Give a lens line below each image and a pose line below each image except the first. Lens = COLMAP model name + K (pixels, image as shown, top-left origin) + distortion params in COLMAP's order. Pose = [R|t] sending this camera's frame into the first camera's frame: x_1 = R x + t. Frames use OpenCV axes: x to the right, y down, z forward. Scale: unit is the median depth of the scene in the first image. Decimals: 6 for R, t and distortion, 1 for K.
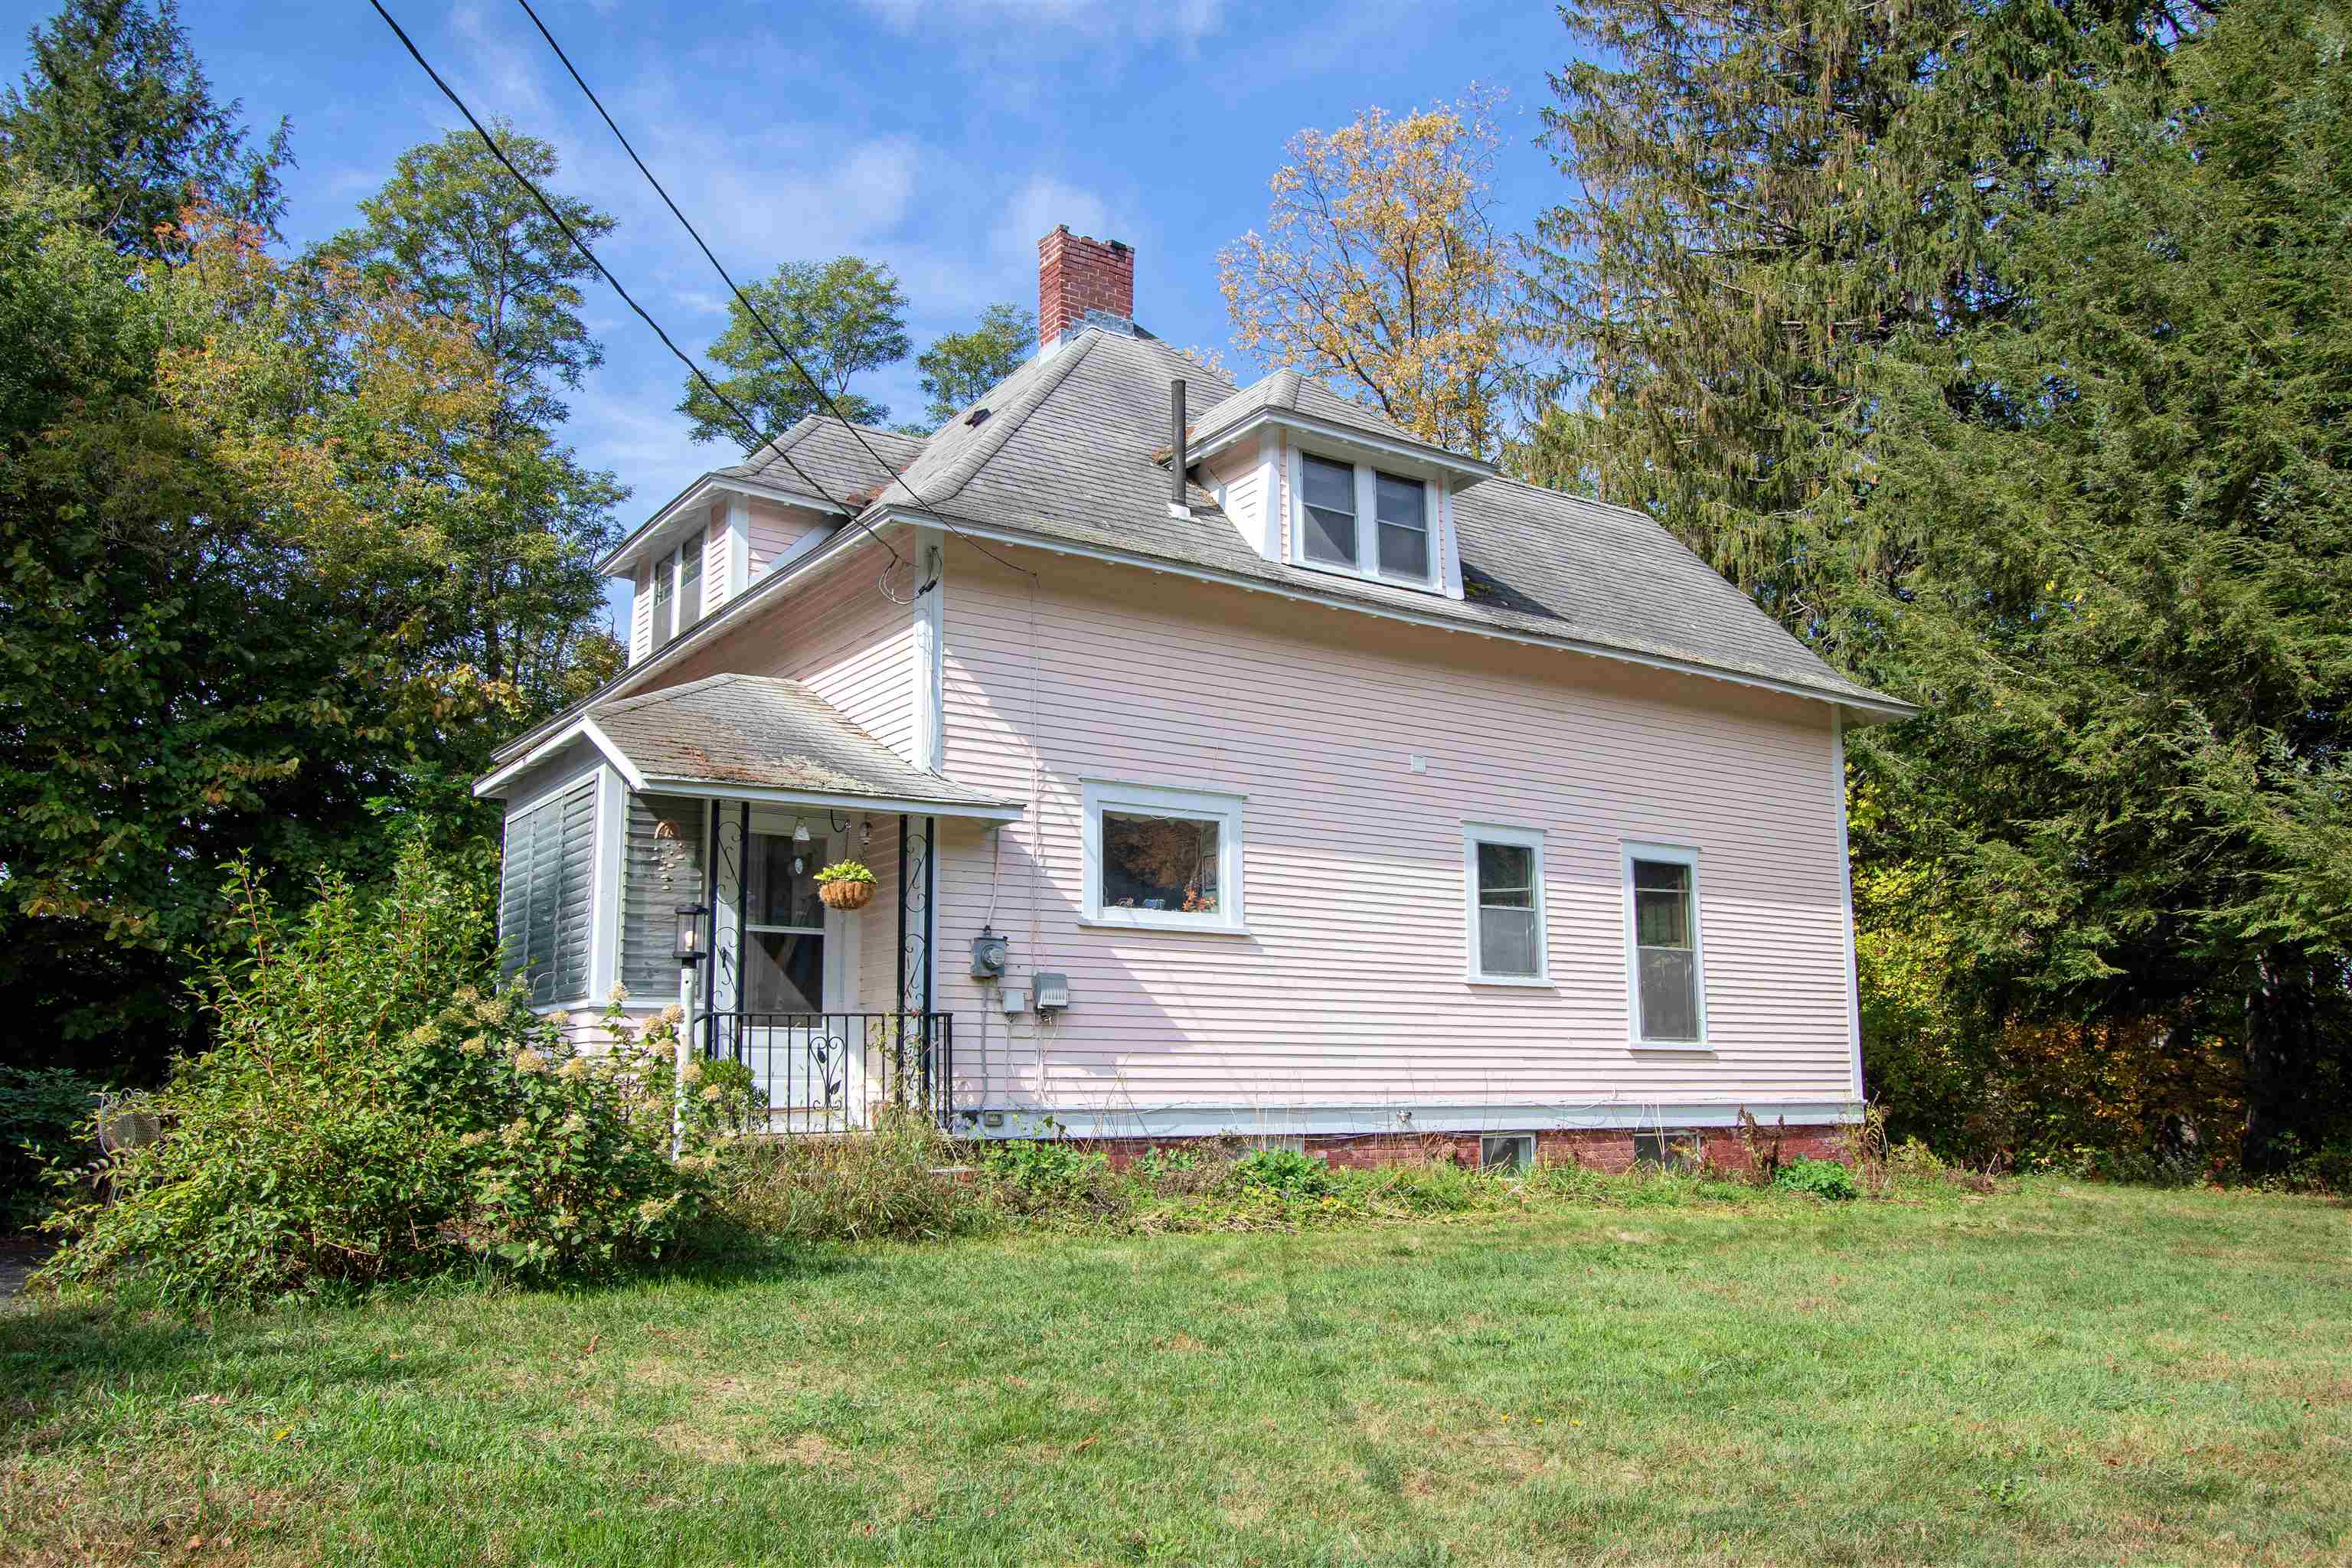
lens RADIAL K [[1785.0, 0, 1149.9], [0, 1785.0, 850.2], [0, 0, 1]] dist [-0.023665, 0.046380]
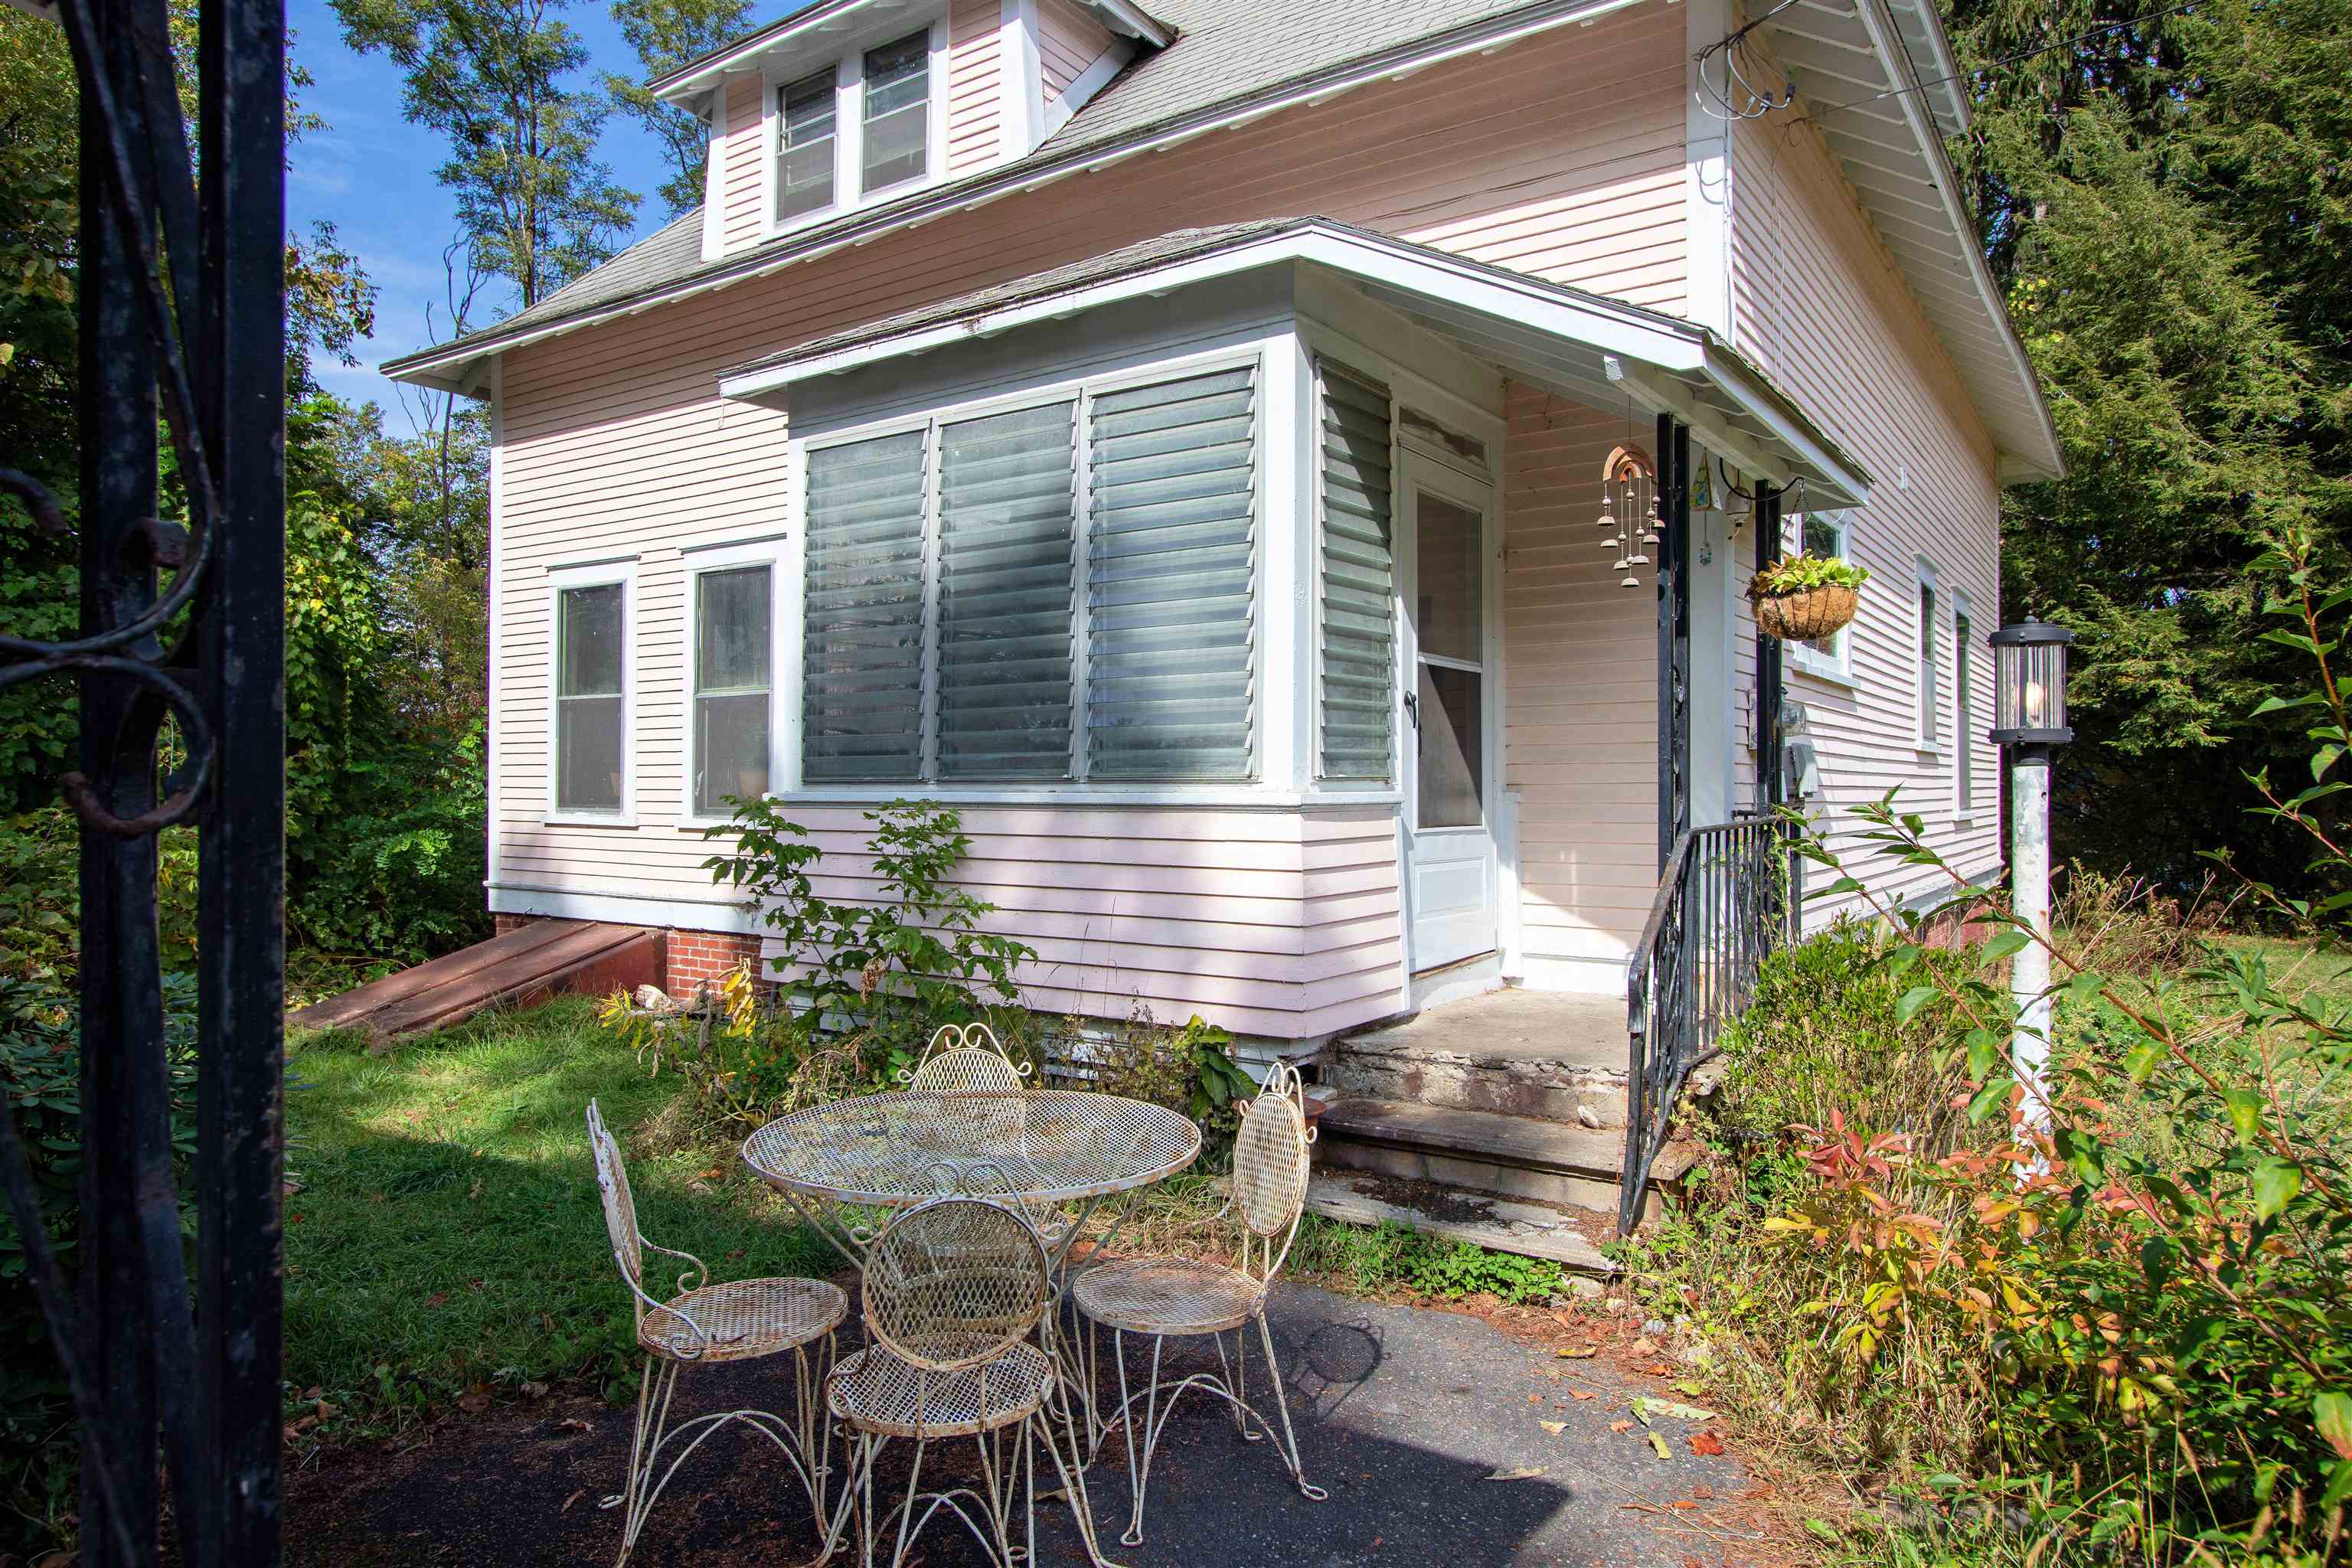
lens RADIAL K [[1463.3, 0, 1187.0], [0, 1463.3, 771.6], [0, 0, 1]] dist [0.000108, 0.000318]
pose [[0.927916, 0.009484, 0.372668, -0.347778], [-0.055661, 0.991995, 0.113348, 0.021937], [-0.368610, -0.125921, 0.921016, 0.423845]]
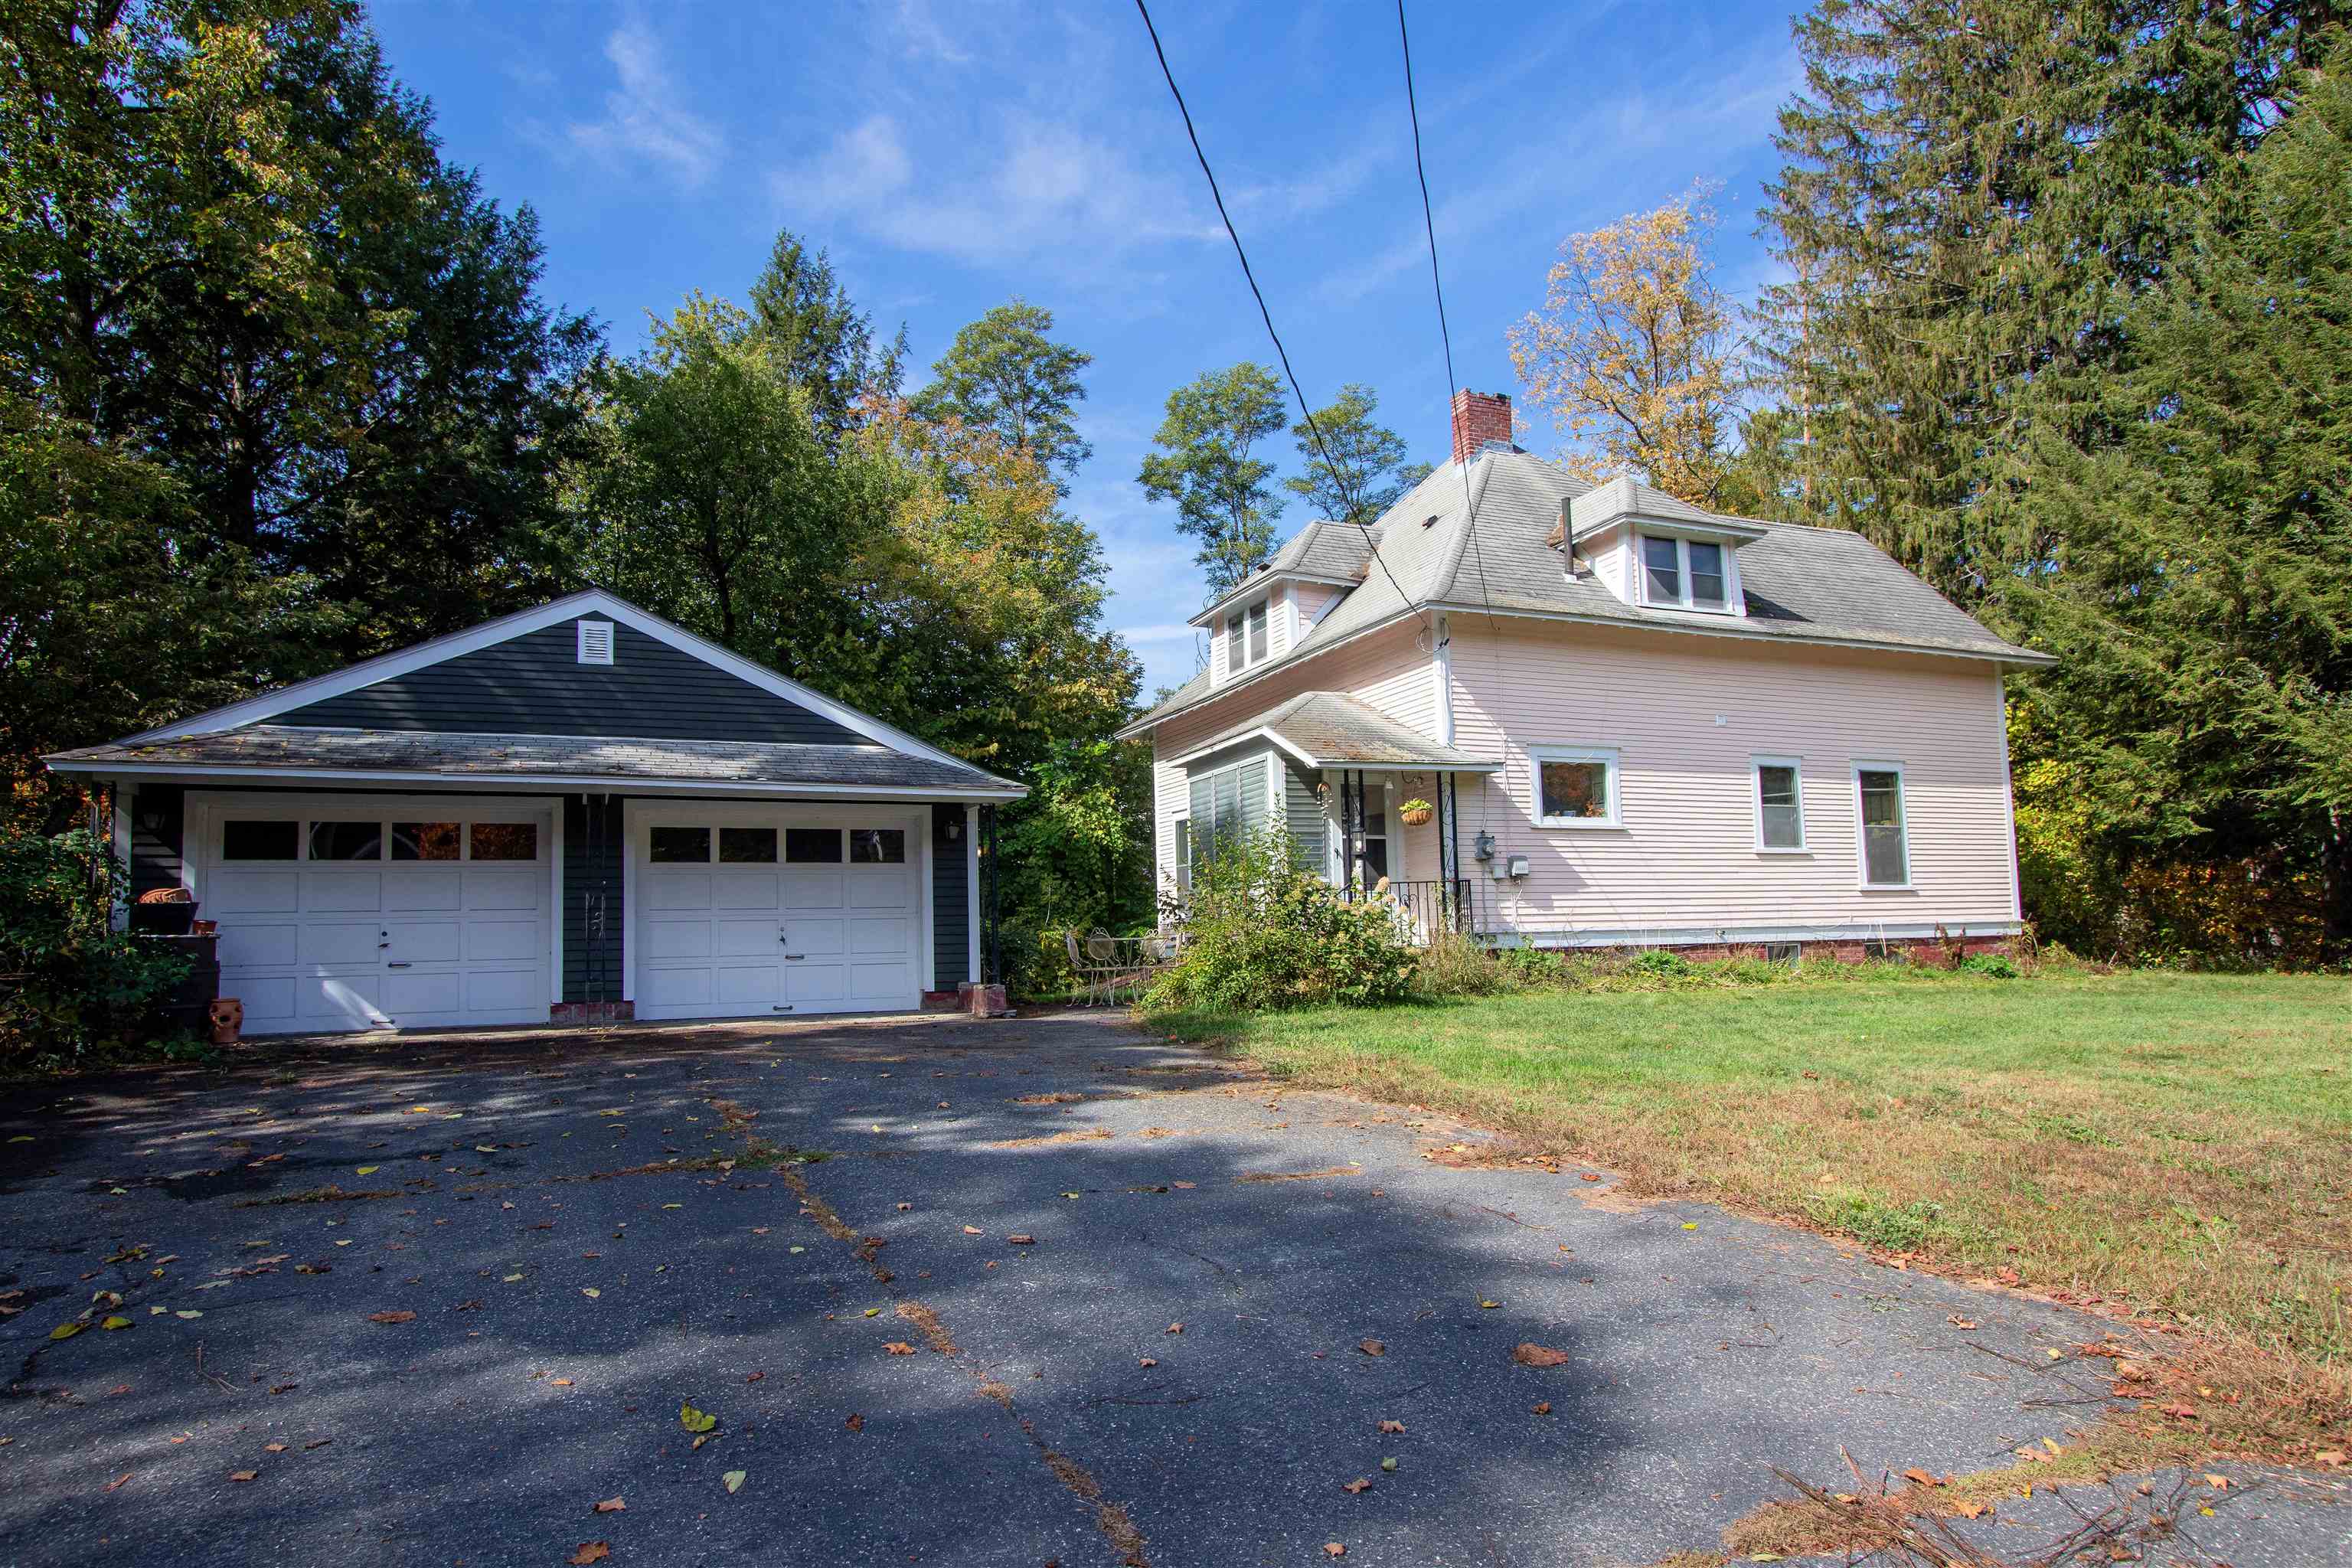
lens RADIAL K [[1374.1, 0, 1163.1], [0, 1374.1, 849.0], [0, 0, 1]] dist [-0.022506, 0.017809]
pose [[0.982489, -0.035419, -0.182921, -0.113948], [0.046945, 0.997149, 0.059069, -0.026082], [0.180308, -0.066622, 0.981351, -0.299470]]
